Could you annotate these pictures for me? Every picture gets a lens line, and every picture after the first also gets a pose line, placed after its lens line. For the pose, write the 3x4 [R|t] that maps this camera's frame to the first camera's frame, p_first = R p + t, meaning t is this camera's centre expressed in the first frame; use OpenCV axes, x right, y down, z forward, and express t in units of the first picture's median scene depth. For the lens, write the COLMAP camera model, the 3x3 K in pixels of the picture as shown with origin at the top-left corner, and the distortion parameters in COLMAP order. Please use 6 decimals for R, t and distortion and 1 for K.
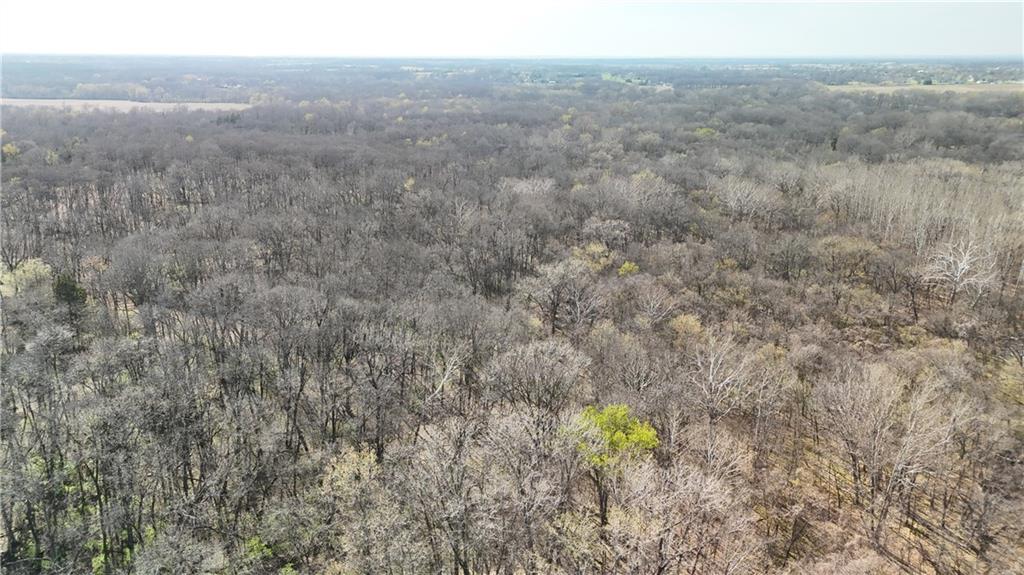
lens RADIAL K [[747.7, 0, 512.0], [0, 747.7, 287.5], [0, 0, 1]] dist [0.092025, -0.103576]
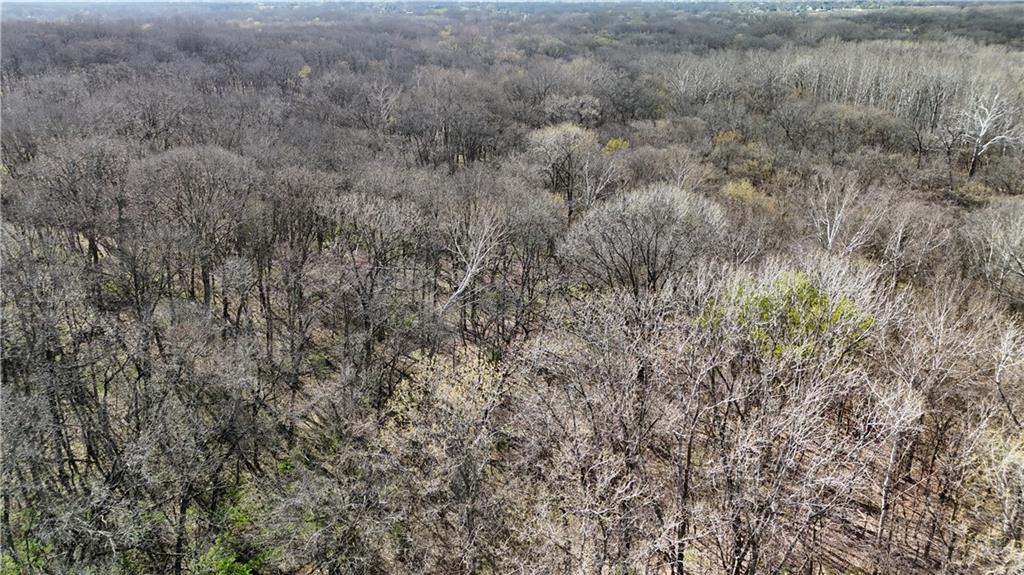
lens RADIAL K [[747.7, 0, 512.0], [0, 747.7, 287.5], [0, 0, 1]] dist [0.092025, -0.103576]
pose [[0.982218, -0.072464, 0.173196, -0.083763], [0.059912, 0.995257, 0.076642, 0.044236], [-0.177928, -0.064903, 0.981901, 0.173259]]
